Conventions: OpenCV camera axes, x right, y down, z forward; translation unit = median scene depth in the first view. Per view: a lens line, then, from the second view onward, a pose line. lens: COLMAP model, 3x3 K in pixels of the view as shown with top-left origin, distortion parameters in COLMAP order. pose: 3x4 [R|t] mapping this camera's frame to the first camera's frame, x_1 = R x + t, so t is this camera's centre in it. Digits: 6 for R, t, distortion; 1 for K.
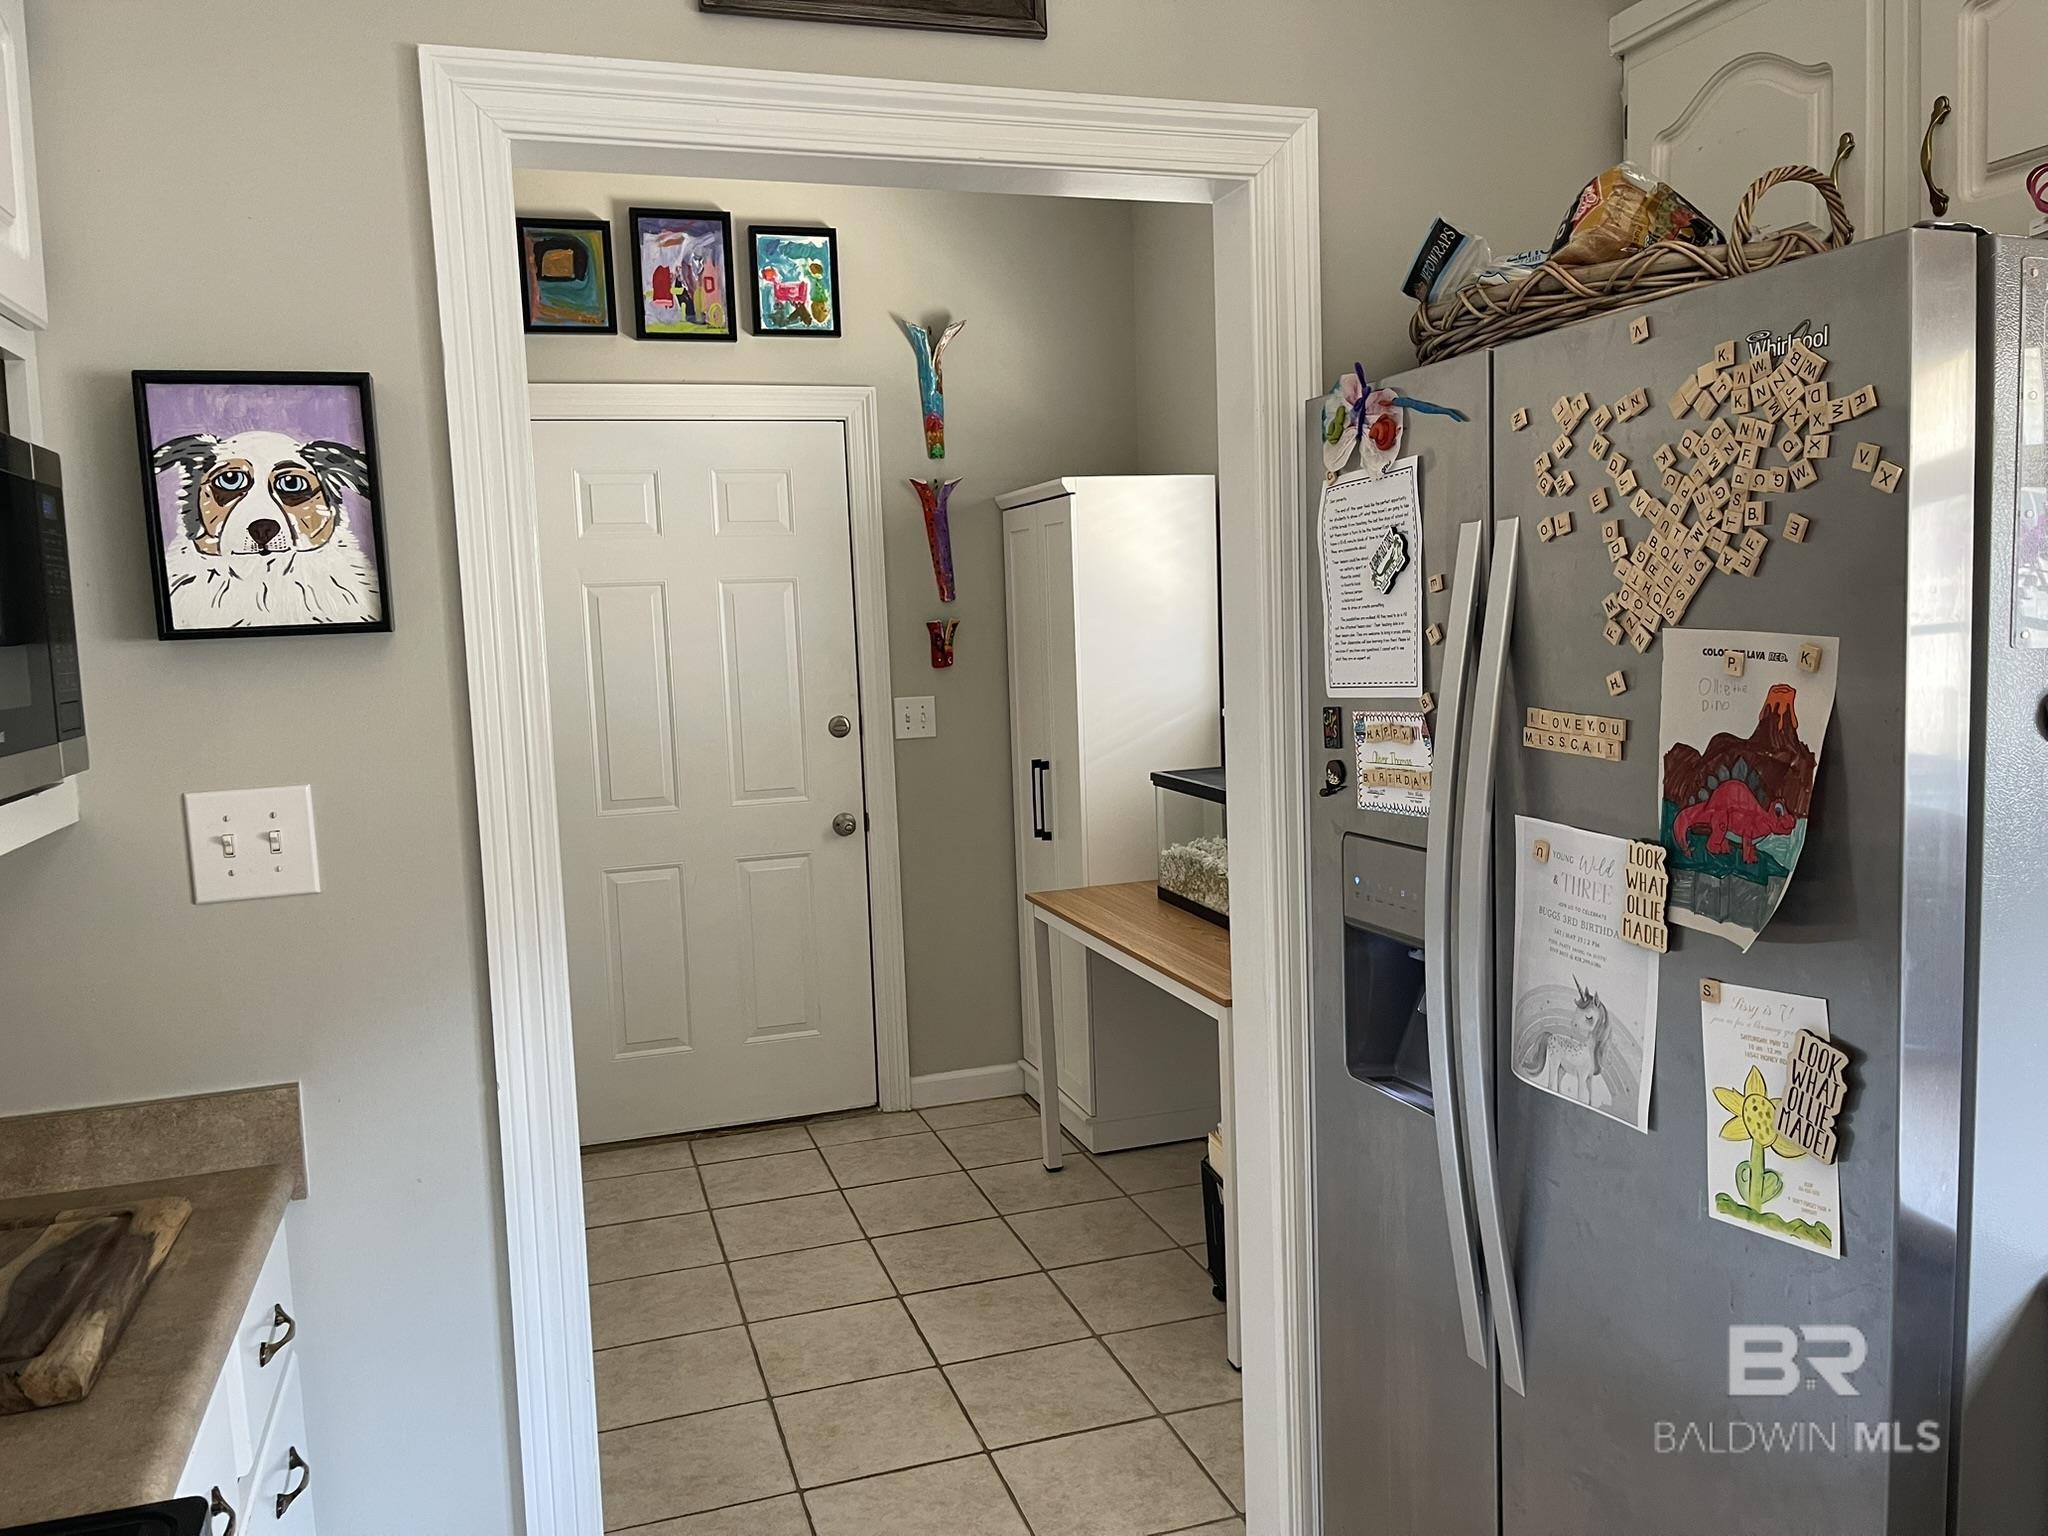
lens RADIAL K [[1525.8, 0, 1020.2], [0, 1525.8, 770.5], [0, 0, 1]] dist [0.072221, -0.093587]
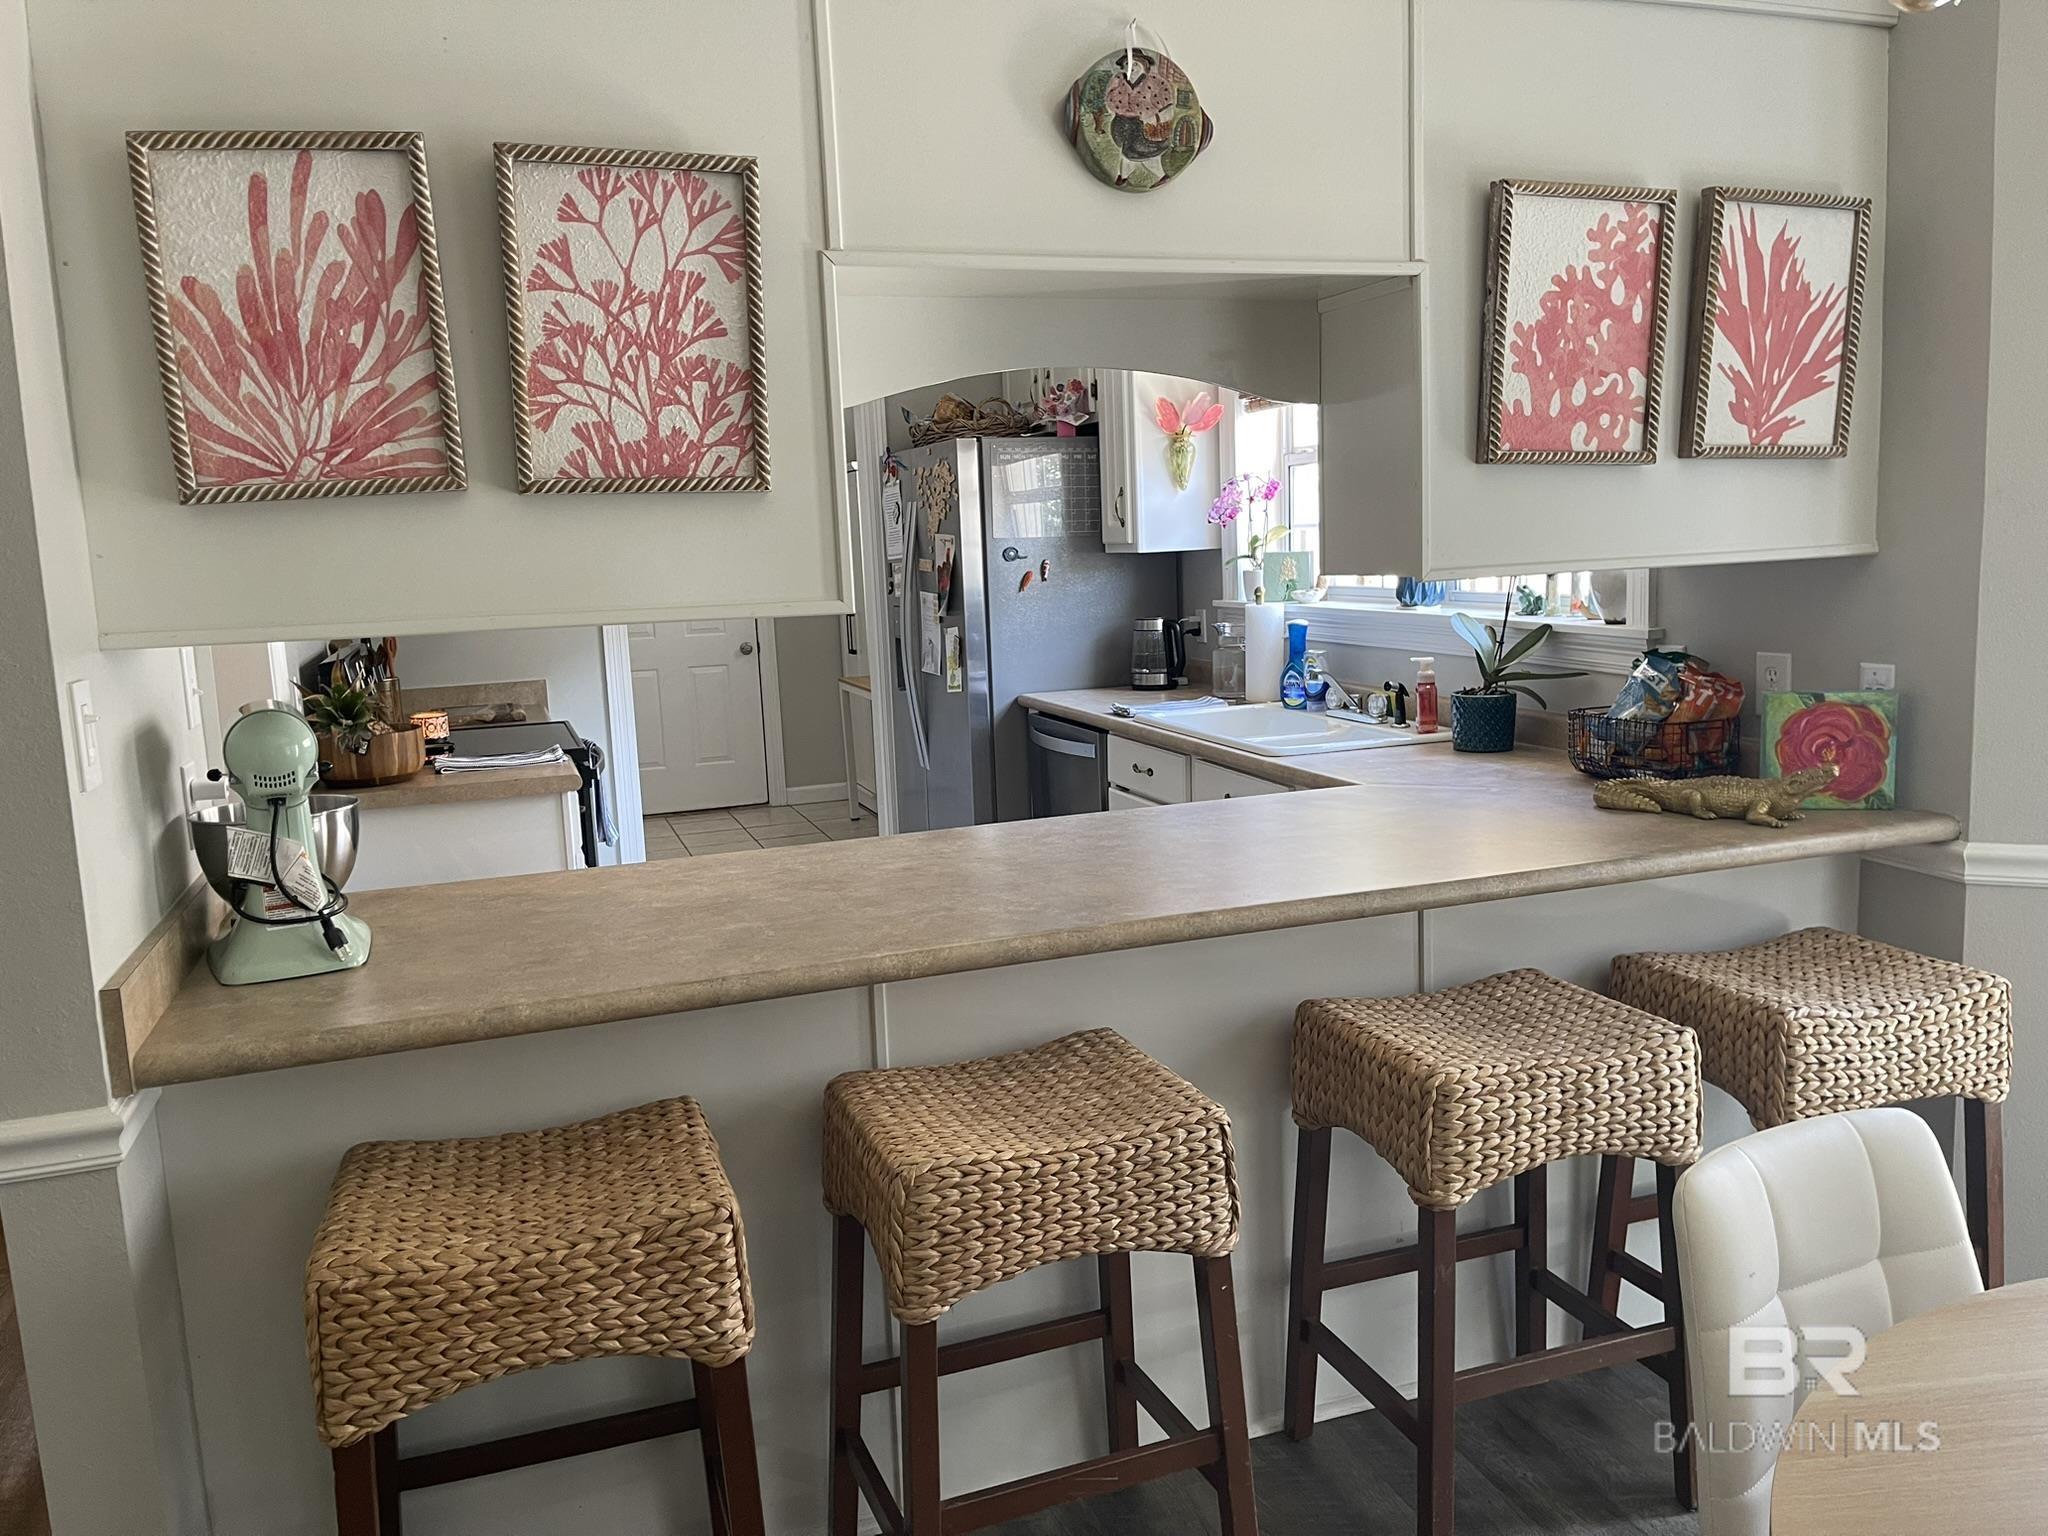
lens RADIAL K [[1525.8, 0, 1020.2], [0, 1525.8, 770.1], [0, 0, 1]] dist [0.072221, -0.093587]
pose [[0.999623, -0.010009, 0.025552, 0.398552], [0.008754, 0.998773, 0.048737, 0.226157], [-0.026008, -0.048495, 0.998485, -2.050927]]
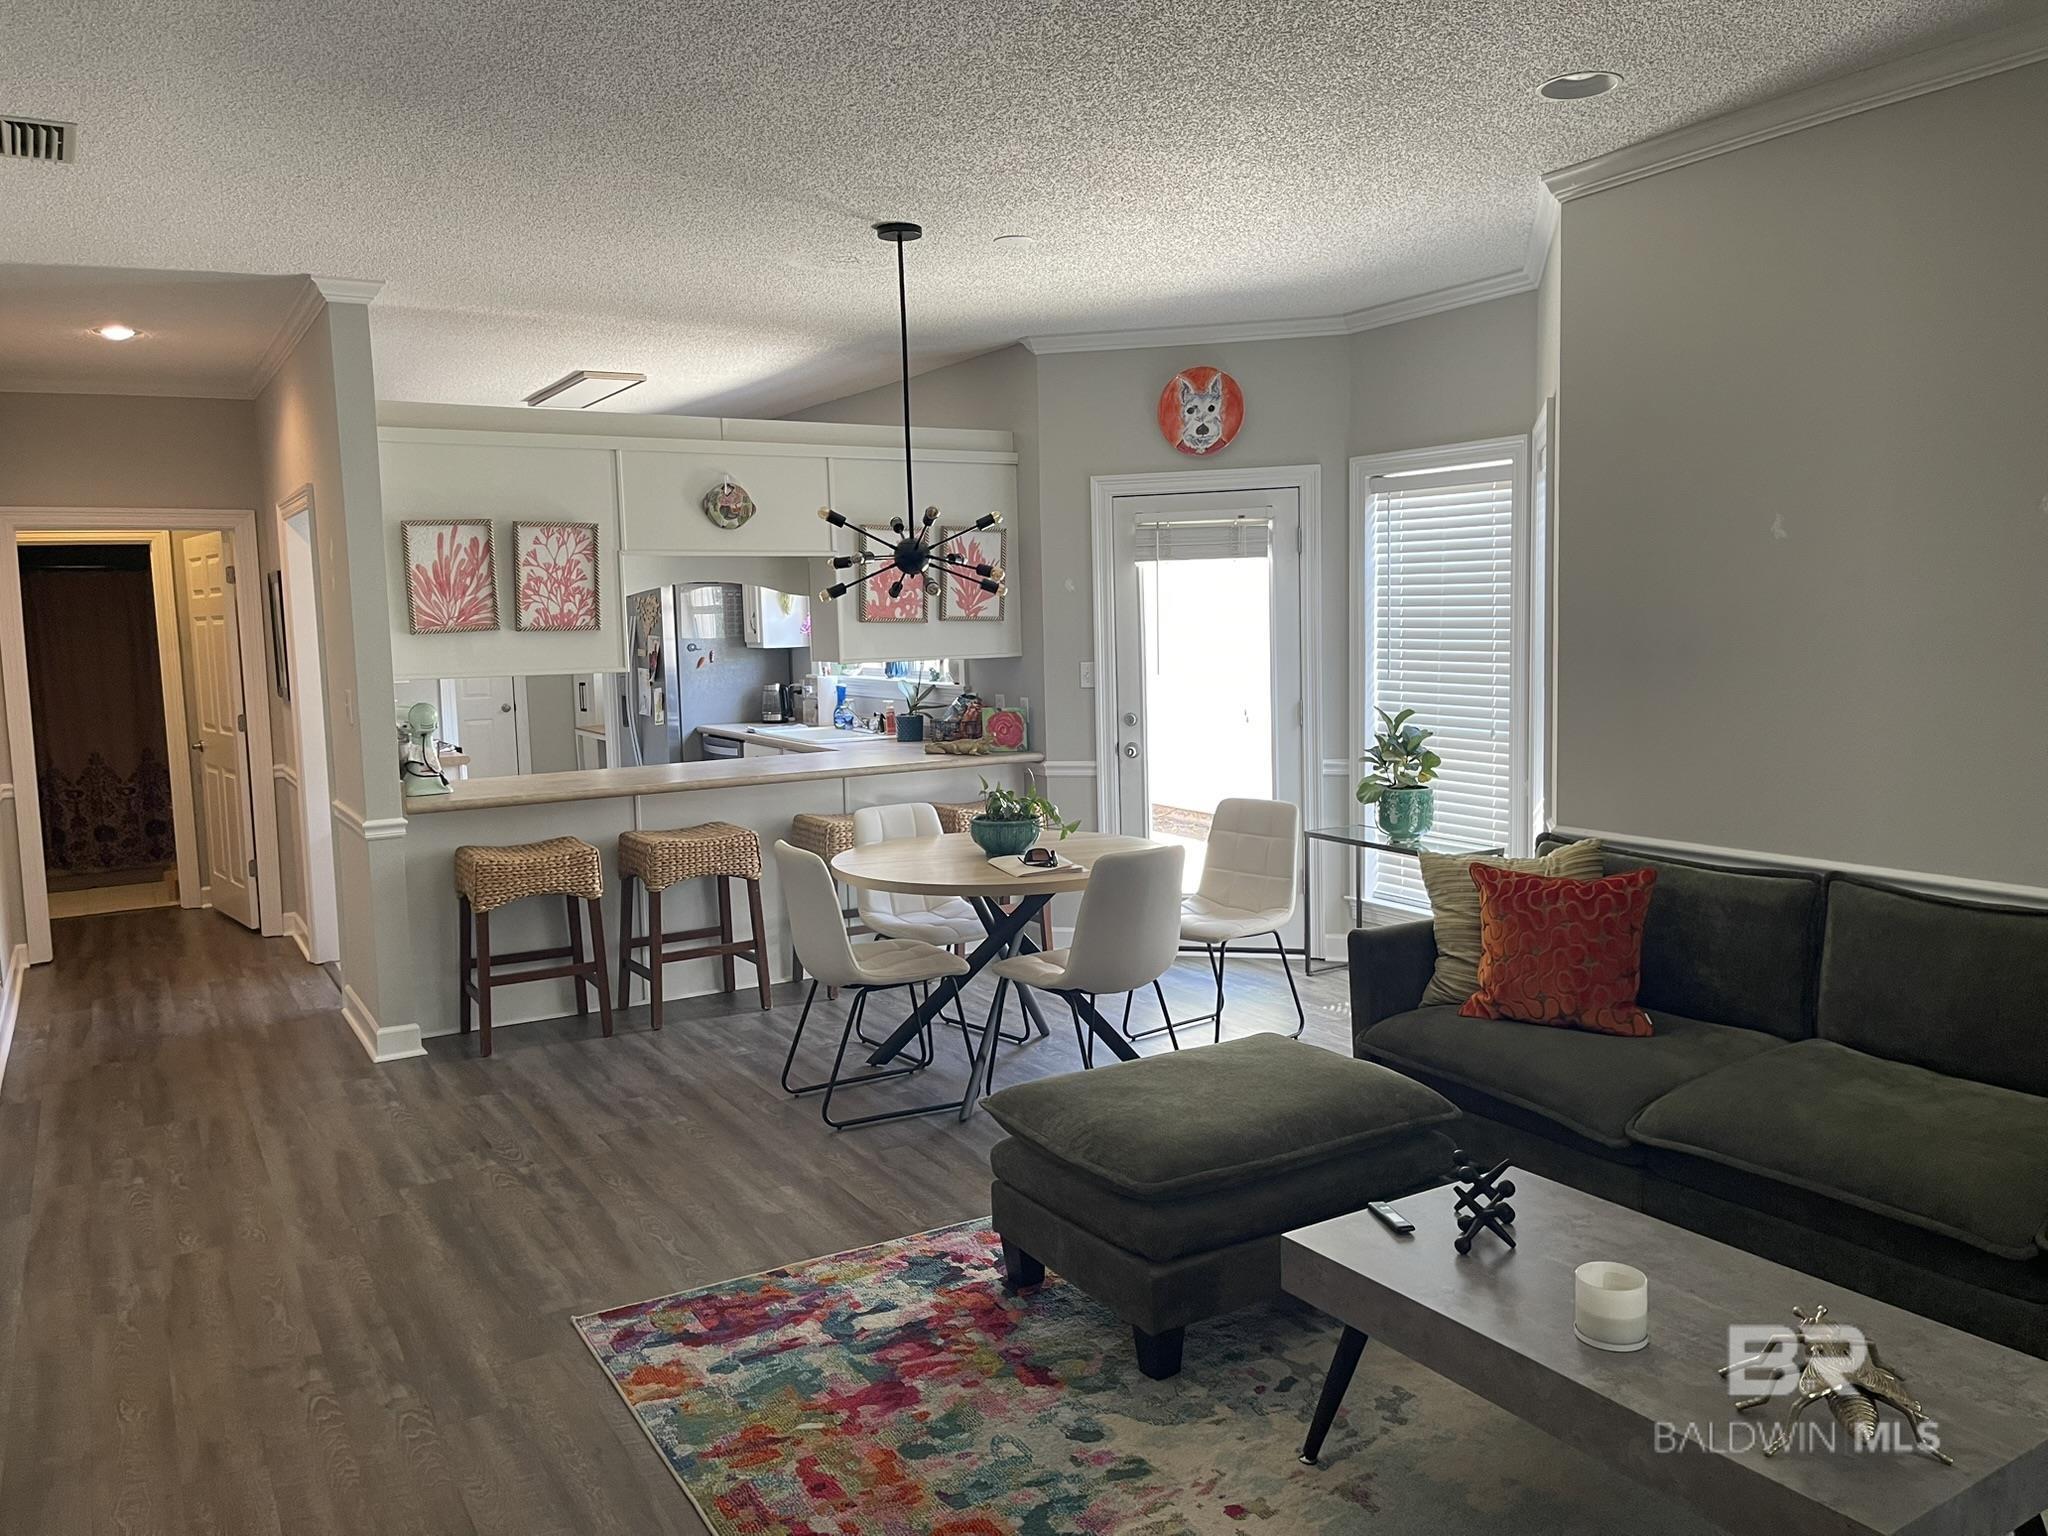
lens RADIAL K [[1525.8, 0, 1026.9], [0, 1525.8, 772.9], [0, 0, 1]] dist [0.072221, -0.093587]
pose [[0.974443, -0.012544, 0.224287, 0.395634], [0.013351, 0.999909, -0.002083, 0.396922], [-0.224240, 0.005025, 0.974521, -4.281997]]
